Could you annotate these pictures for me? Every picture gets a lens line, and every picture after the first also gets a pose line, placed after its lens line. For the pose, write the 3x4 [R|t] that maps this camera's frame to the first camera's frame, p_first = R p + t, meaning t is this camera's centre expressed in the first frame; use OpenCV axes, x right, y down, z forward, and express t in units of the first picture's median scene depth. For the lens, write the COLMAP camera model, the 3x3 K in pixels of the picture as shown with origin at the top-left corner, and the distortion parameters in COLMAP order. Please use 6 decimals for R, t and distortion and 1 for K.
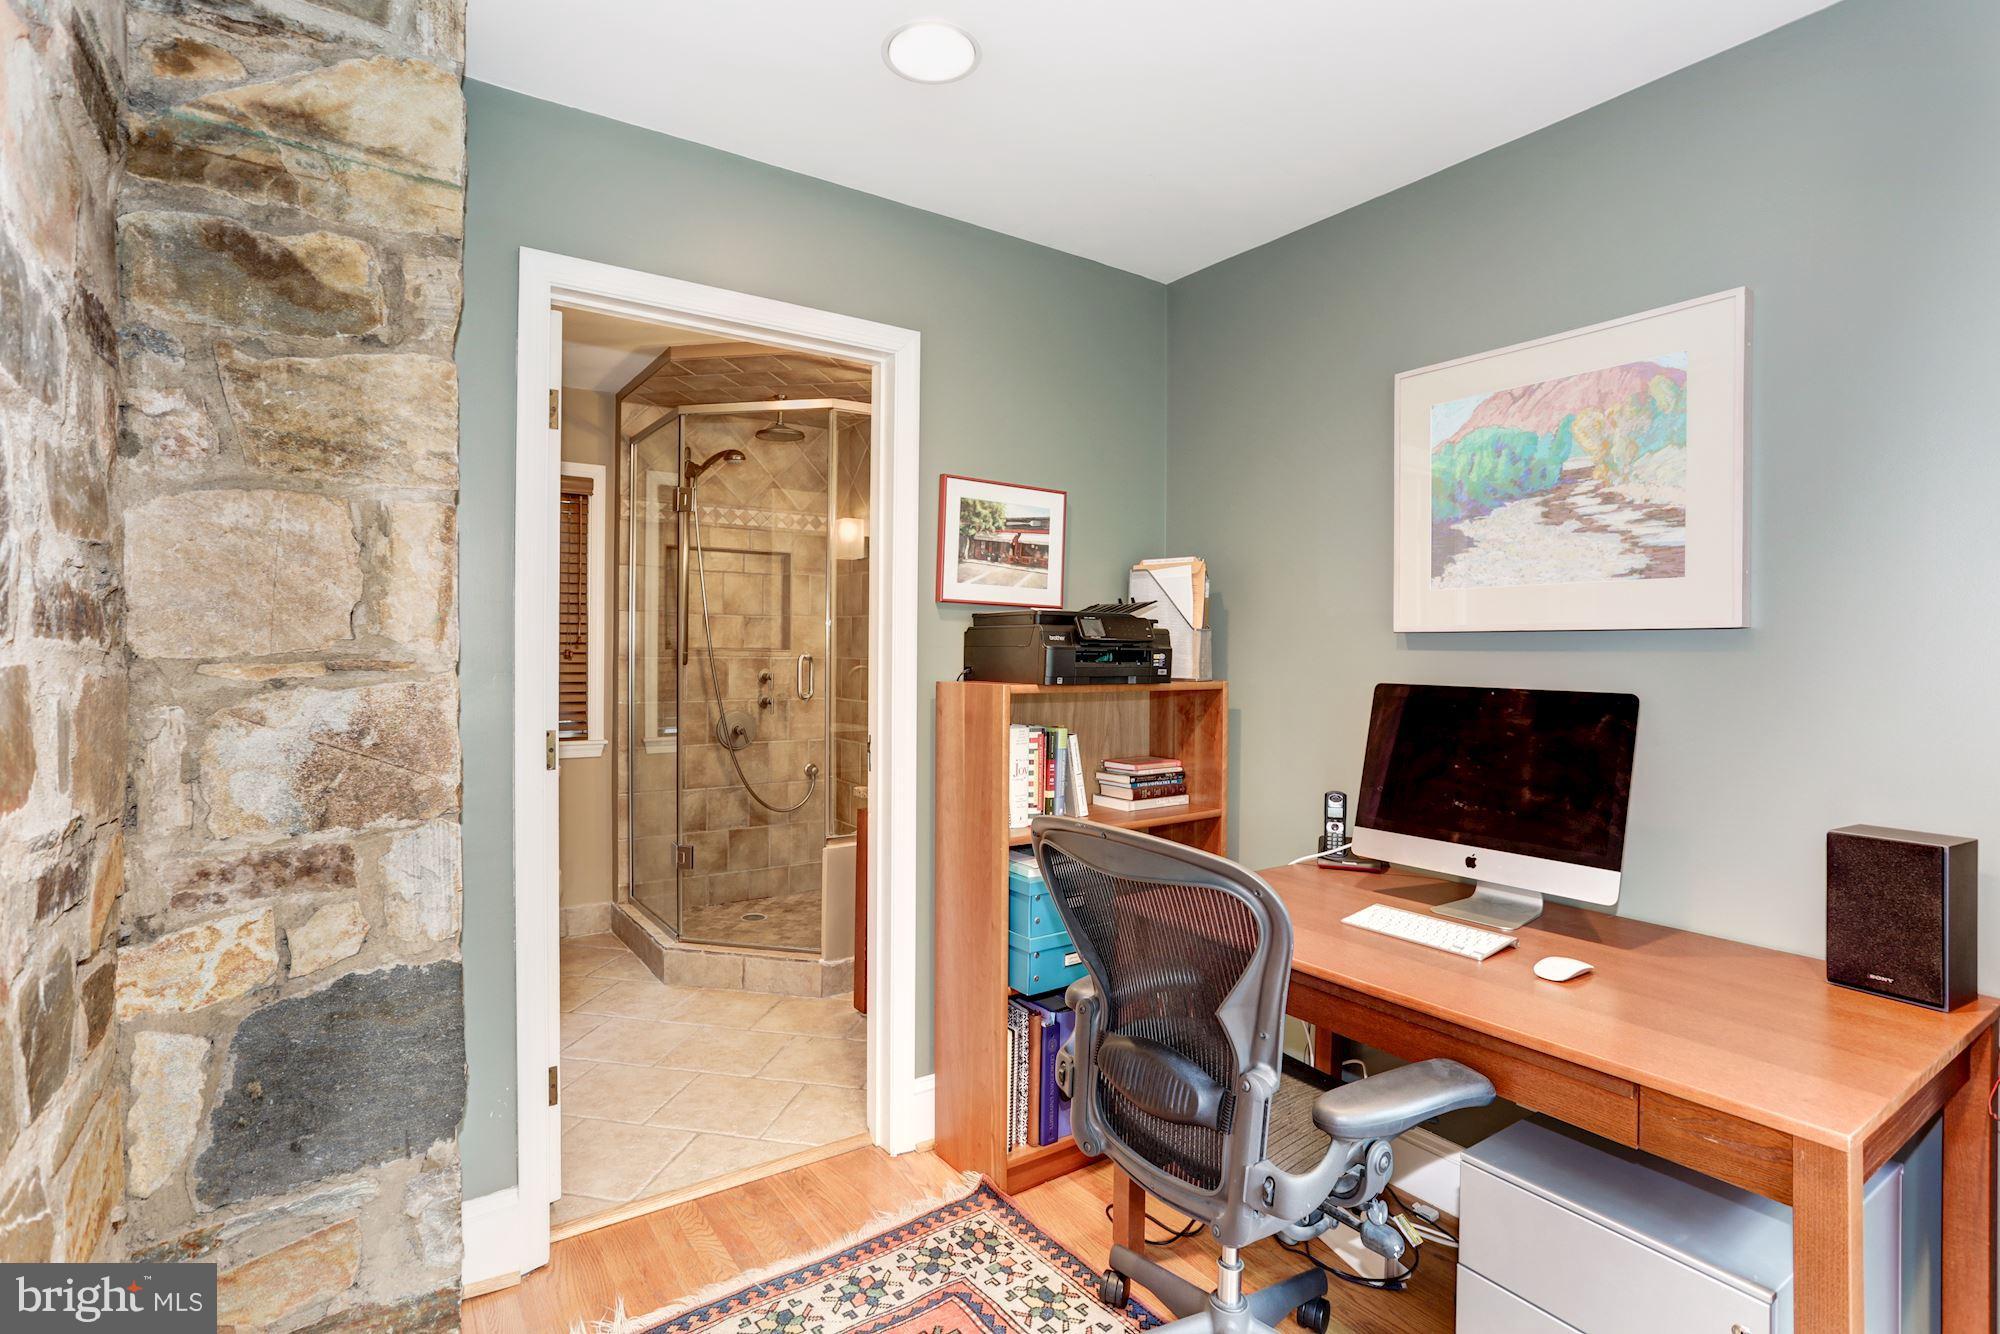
lens RADIAL K [[968.0, 0, 994.1], [0, 968.0, 655.7], [0, 0, 1]] dist [-0.067137, 0.044797]
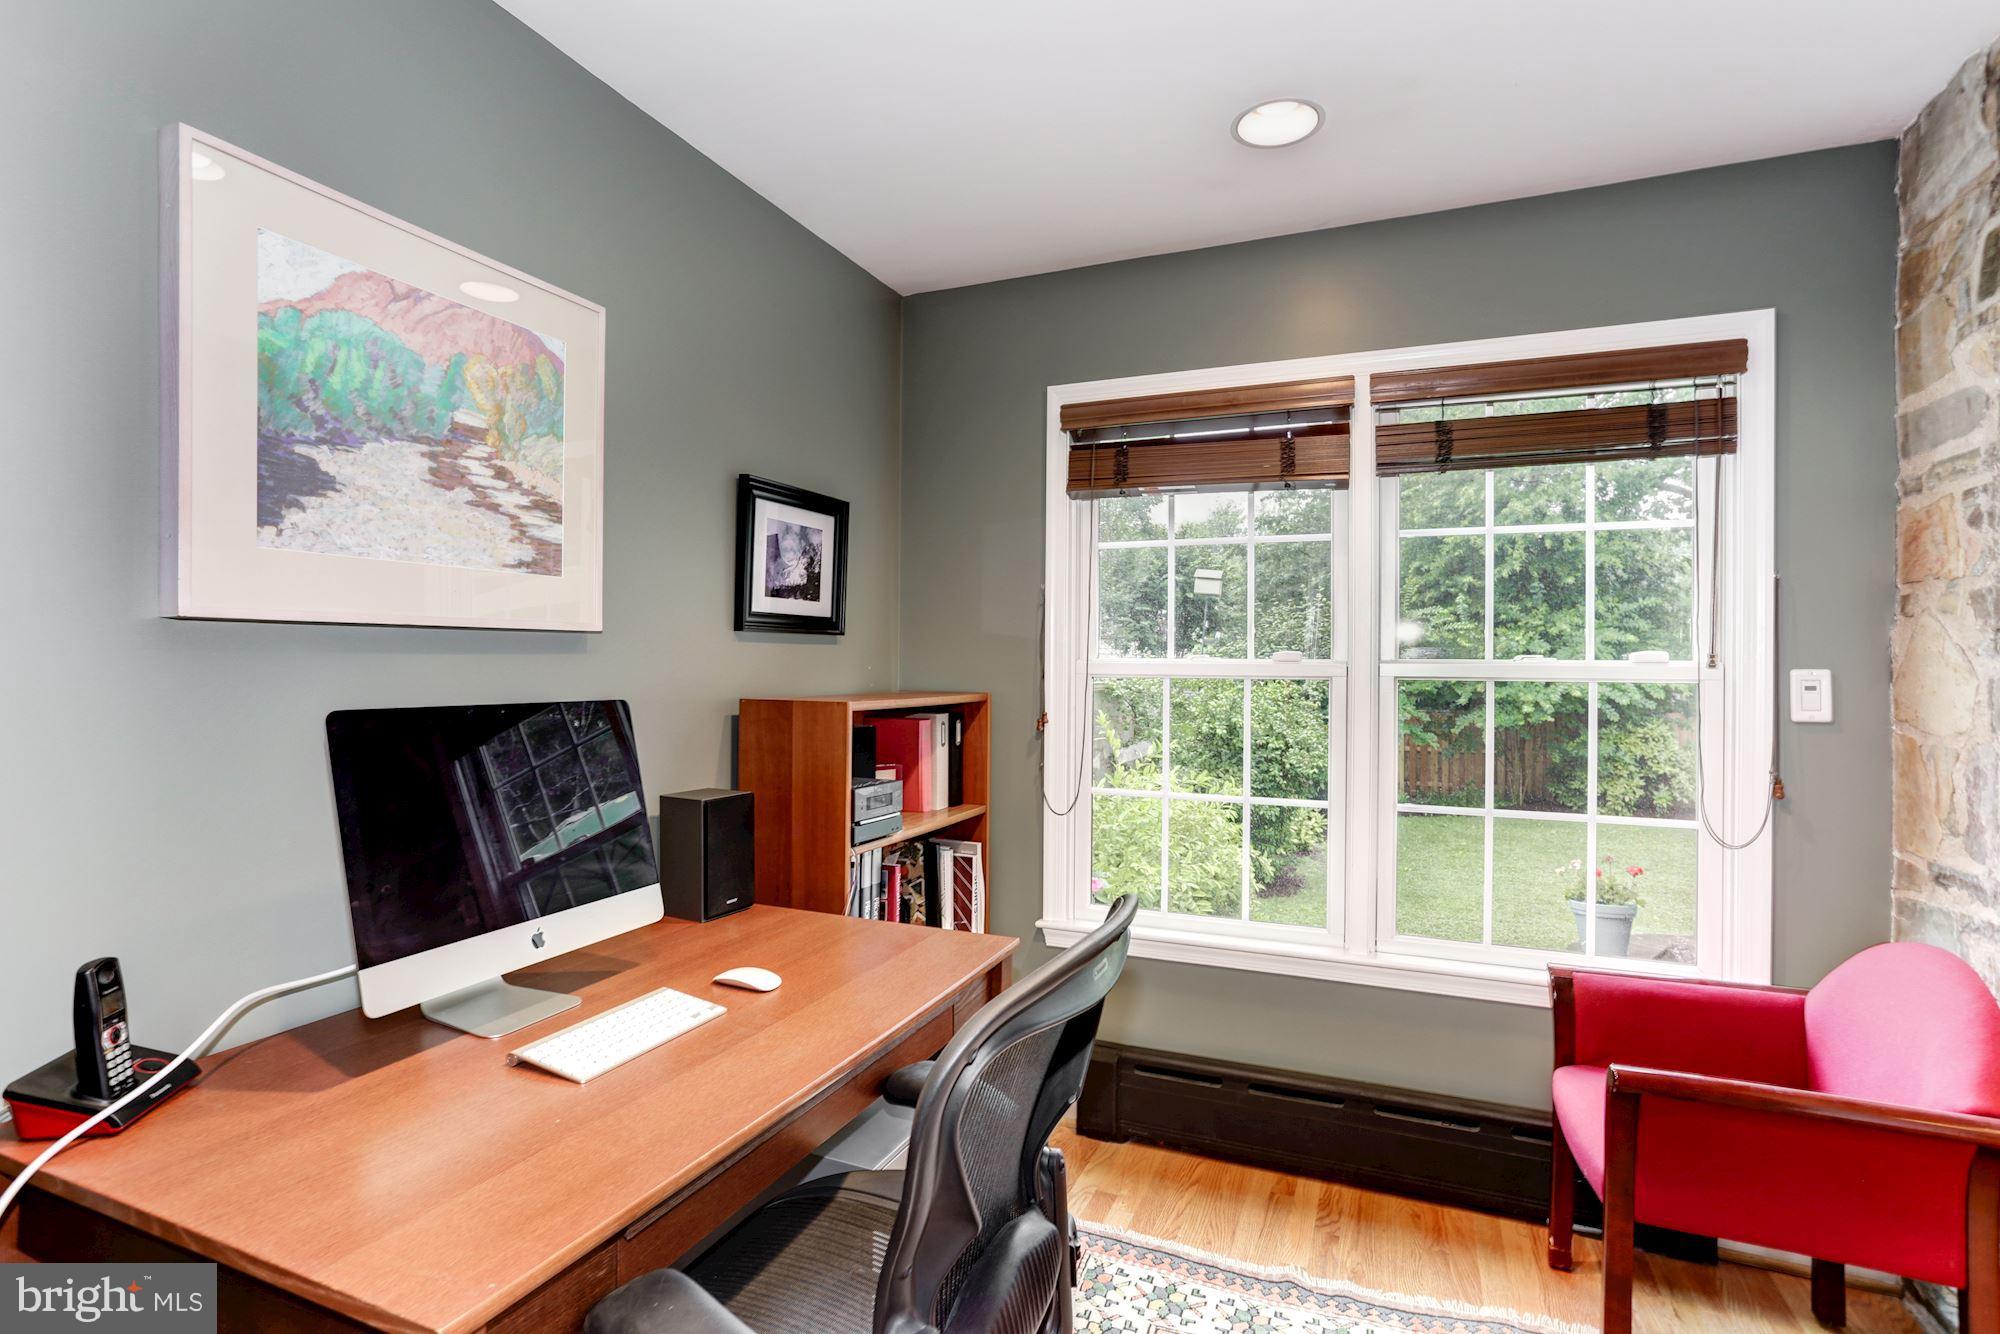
lens RADIAL K [[968.0, 0, 994.1], [0, 968.0, 655.7], [0, 0, 1]] dist [-0.067137, 0.044797]
pose [[-0.538347, -0.007181, 0.842692, -0.111418], [-0.004005, 0.999974, 0.005963, -0.003658], [-0.842714, -0.000165, -0.538362, 0.395798]]
